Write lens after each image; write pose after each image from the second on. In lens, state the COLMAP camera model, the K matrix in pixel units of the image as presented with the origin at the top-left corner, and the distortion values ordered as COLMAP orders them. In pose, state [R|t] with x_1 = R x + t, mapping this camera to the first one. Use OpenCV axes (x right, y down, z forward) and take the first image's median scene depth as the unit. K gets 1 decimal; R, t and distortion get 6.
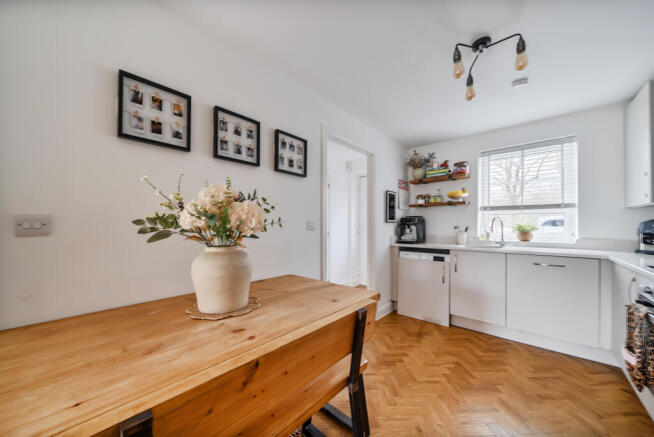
lens RADIAL K [[227.1, 0, 323.3], [0, 227.1, 222.5], [0, 0, 1]] dist [-0.000881, -0.000047]
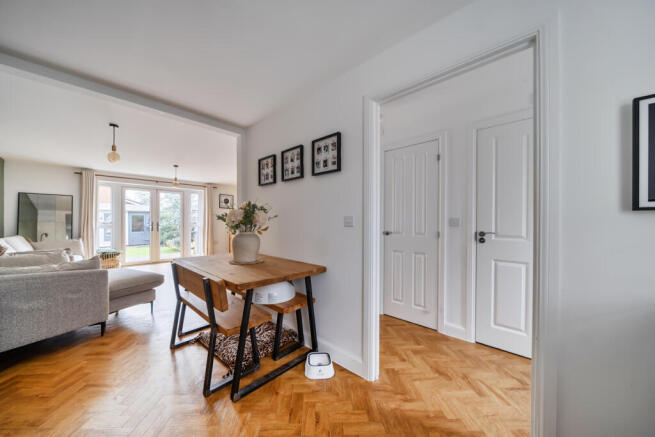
lens RADIAL K [[227.4, 0, 323.8], [0, 227.4, 222.5], [0, 0, 1]] dist [-0.000881, -0.000047]
pose [[0.001764, -0.006873, -0.999975, 0.955251], [0.004245, 0.999967, -0.006866, 0.024762], [0.999989, -0.004233, 0.001793, 1.021267]]
